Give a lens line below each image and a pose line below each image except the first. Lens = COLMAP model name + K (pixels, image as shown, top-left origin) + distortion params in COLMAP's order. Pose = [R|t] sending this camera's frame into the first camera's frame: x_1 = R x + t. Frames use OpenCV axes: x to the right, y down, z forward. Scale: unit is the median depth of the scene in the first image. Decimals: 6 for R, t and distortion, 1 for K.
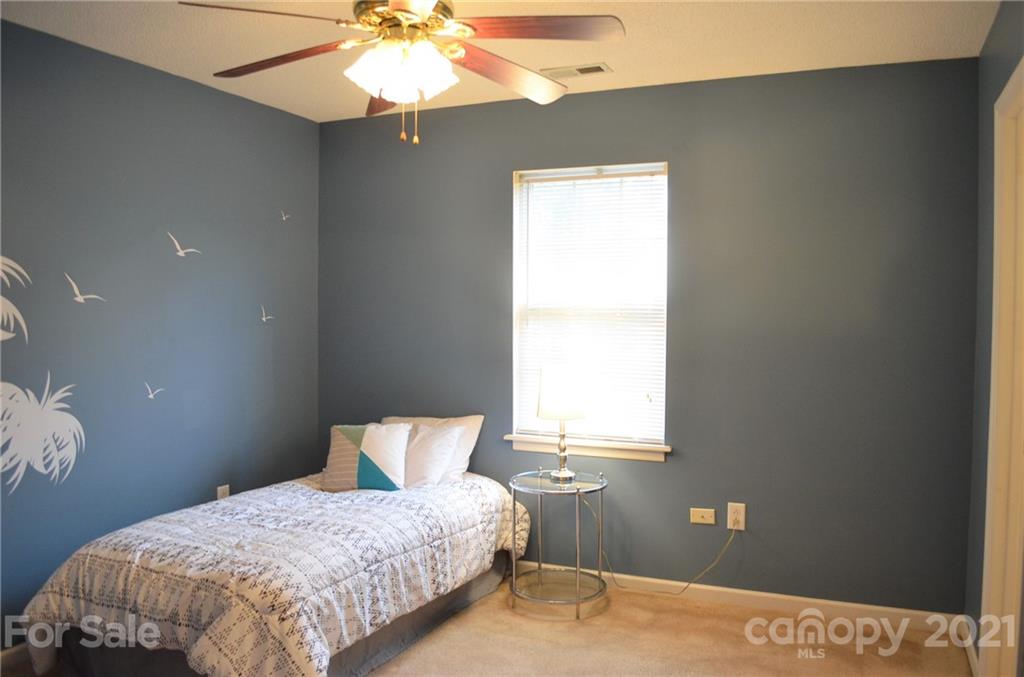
lens RADIAL K [[806.2, 0, 517.4], [0, 806.2, 343.1], [0, 0, 1]] dist [-0.084007, 0.007461]
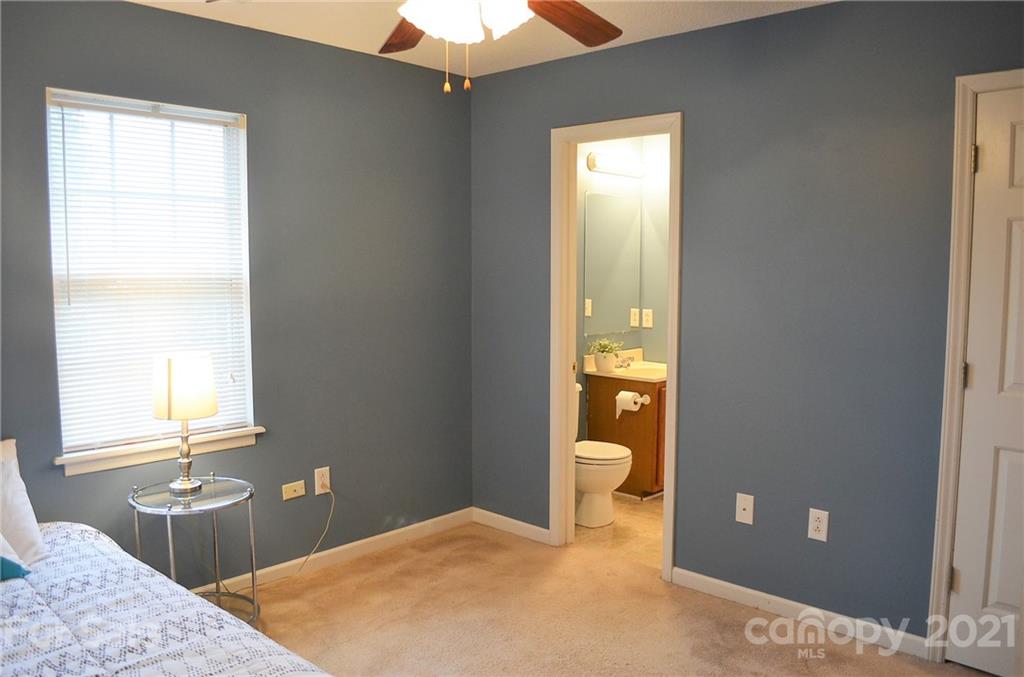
lens RADIAL K [[806.2, 0, 515.9], [0, 806.2, 340.0], [0, 0, 1]] dist [-0.084007, 0.007461]
pose [[0.318612, -0.090637, 0.943542, -0.577883], [0.036287, 0.995855, 0.083409, -0.037231], [-0.947190, 0.007663, 0.320580, 0.424642]]
